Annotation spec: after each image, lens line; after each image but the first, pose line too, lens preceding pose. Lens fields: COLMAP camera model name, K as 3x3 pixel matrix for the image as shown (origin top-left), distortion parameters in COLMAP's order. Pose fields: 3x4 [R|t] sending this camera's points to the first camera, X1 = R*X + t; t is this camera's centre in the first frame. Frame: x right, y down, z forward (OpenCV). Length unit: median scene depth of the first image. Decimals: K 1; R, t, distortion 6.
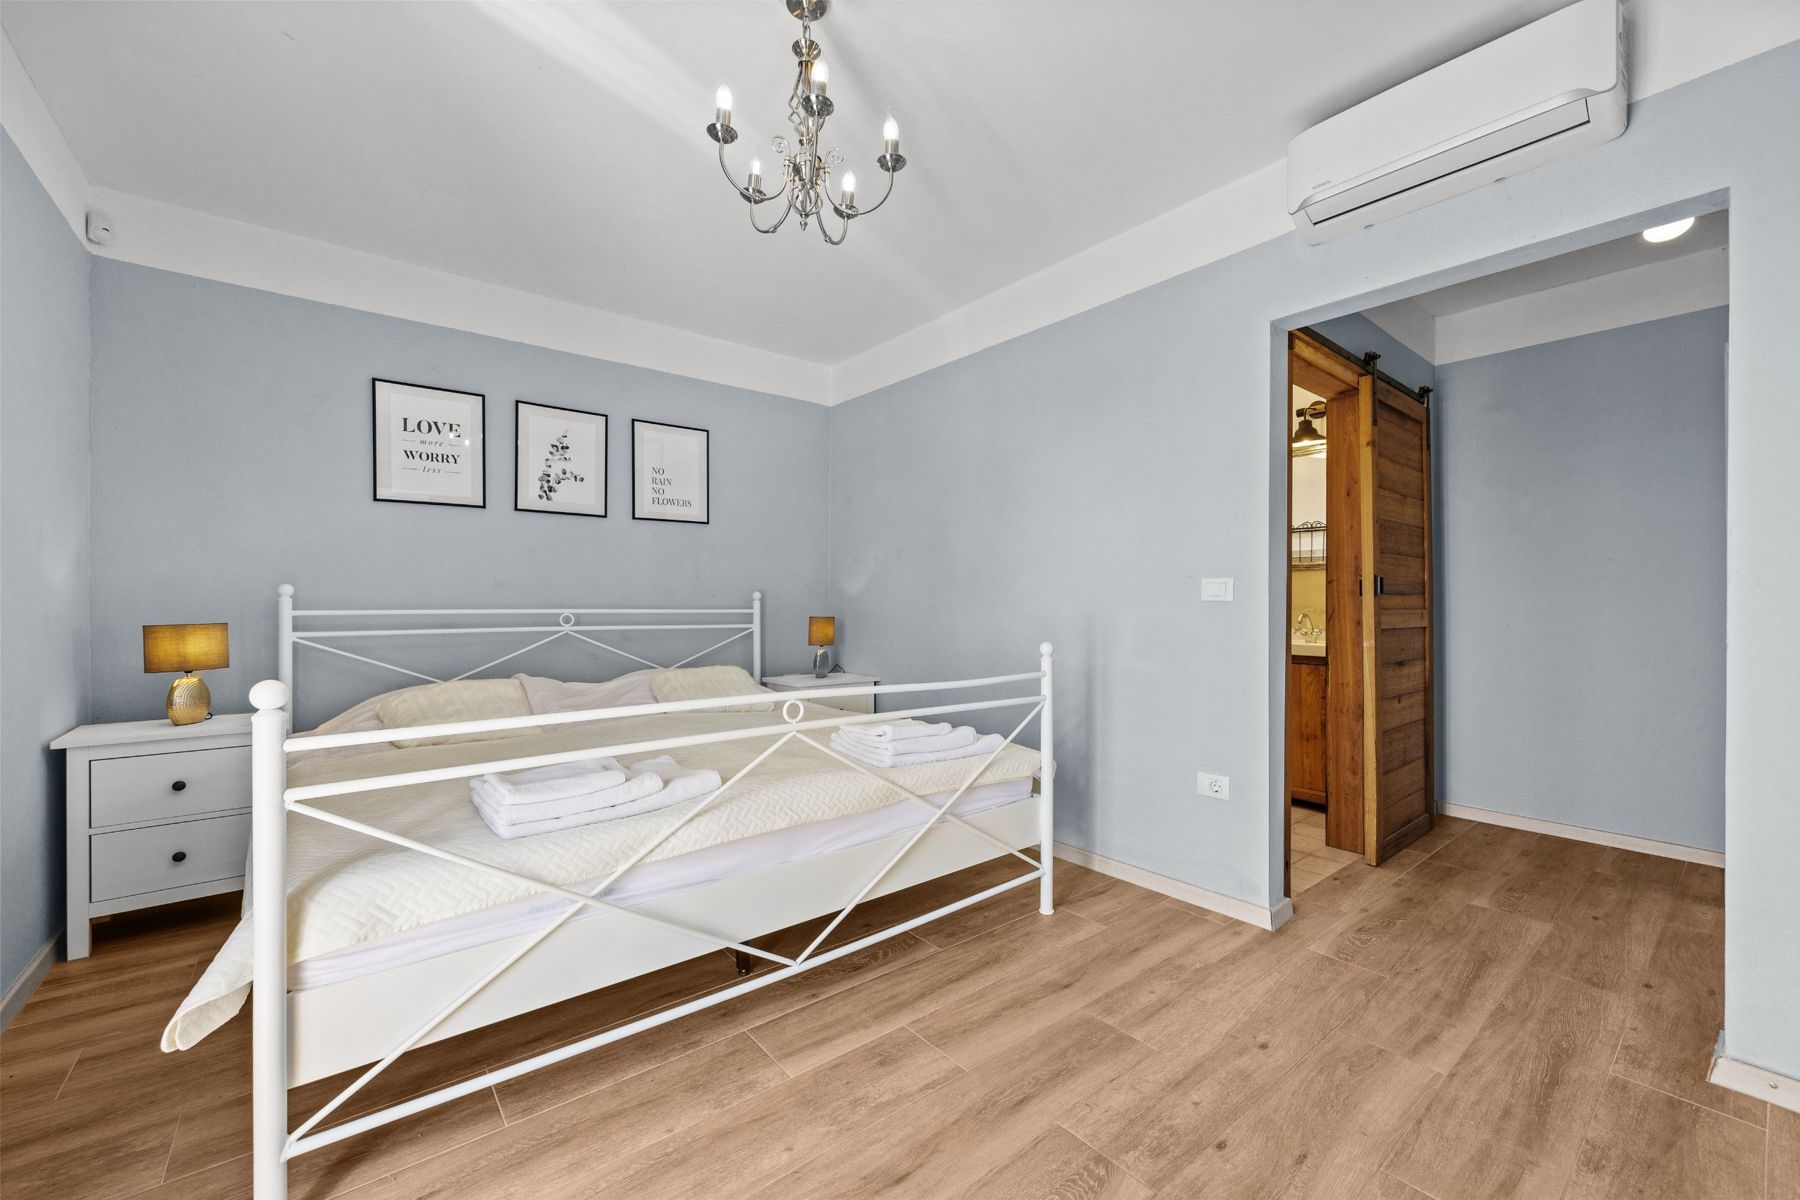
lens RADIAL K [[718.8, 0, 892.4], [0, 718.8, 605.3], [0, 0, 1]] dist [-0.003634, -0.000252]
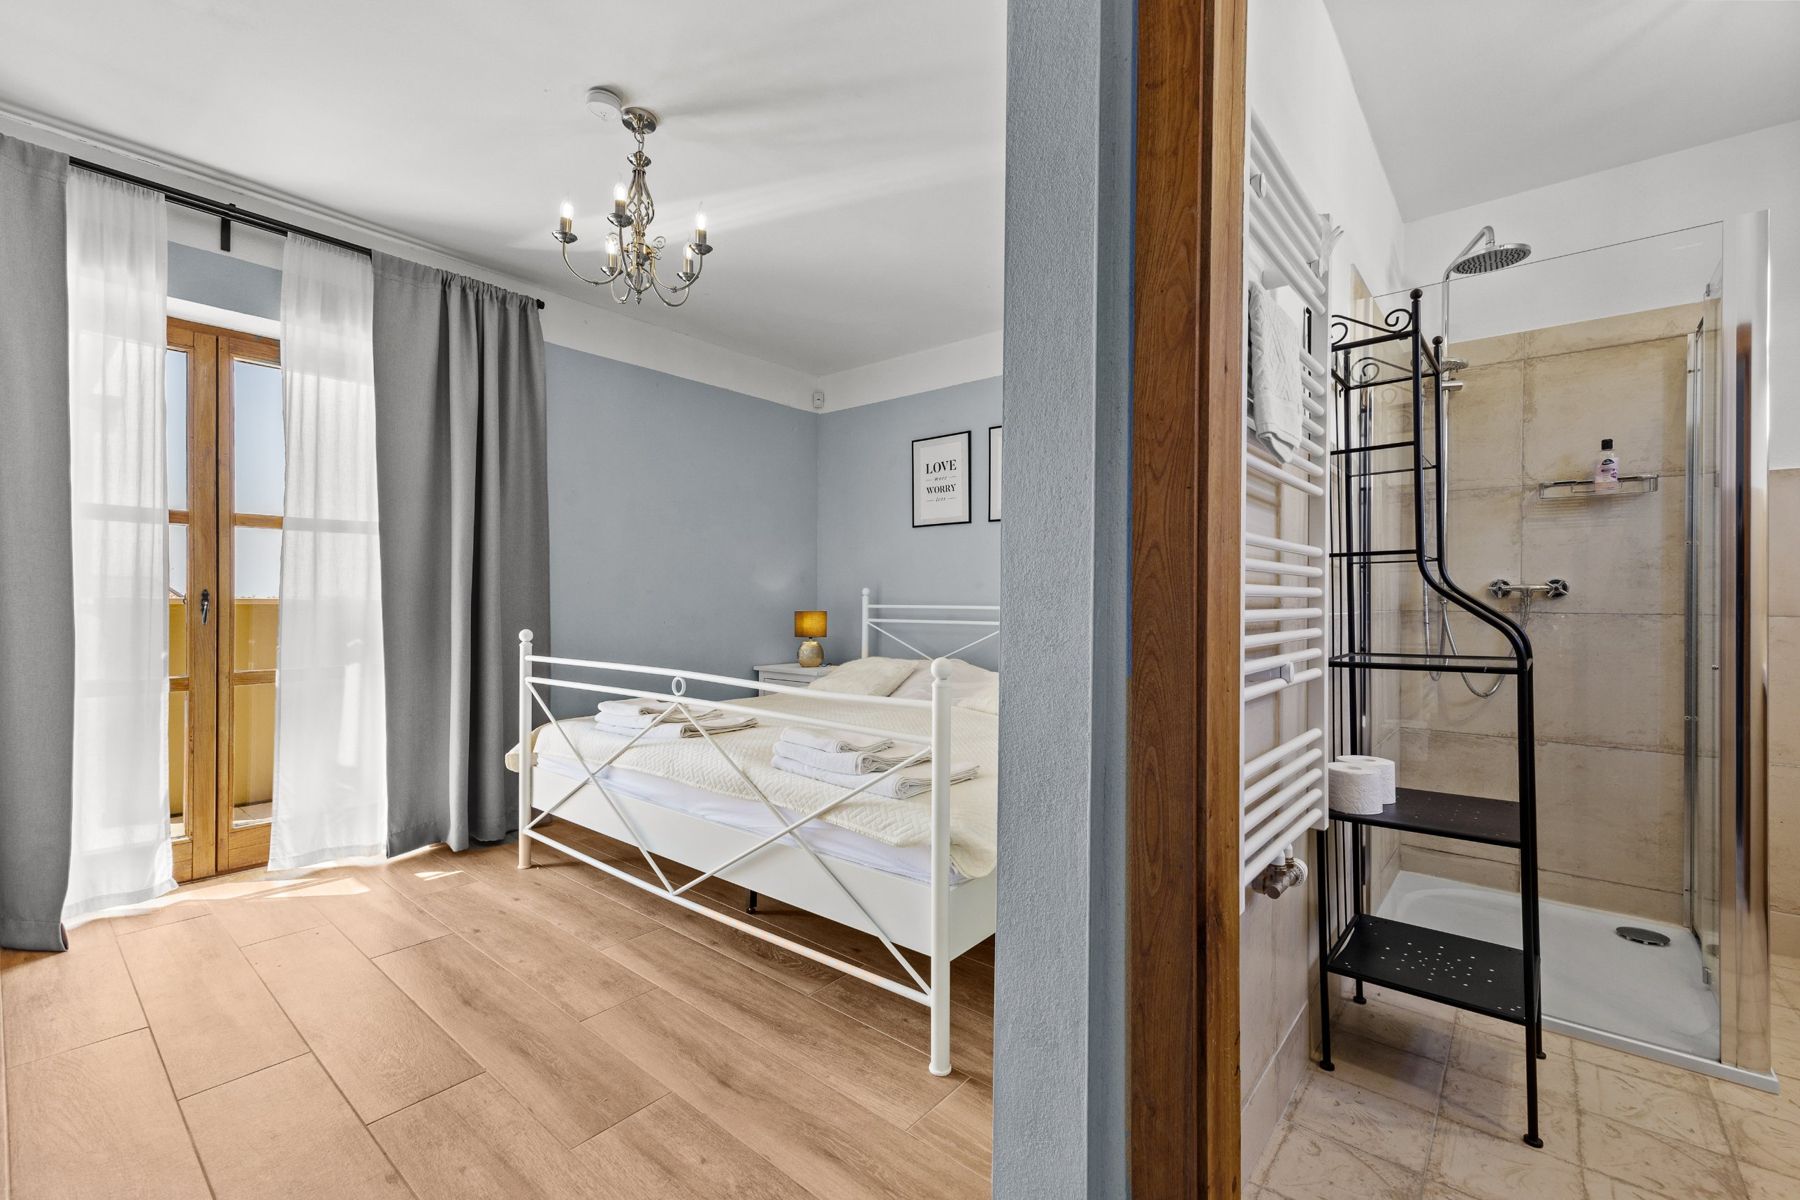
lens RADIAL K [[750.7, 0, 894.7], [0, 750.7, 599.7], [0, 0, 1]] dist [0.002030, 0.000197]
pose [[0.201181, -0.000029, -0.979554, 1.111283], [-0.008990, 0.999958, -0.001876, -0.001054], [0.979513, 0.009184, 0.201173, 1.032633]]
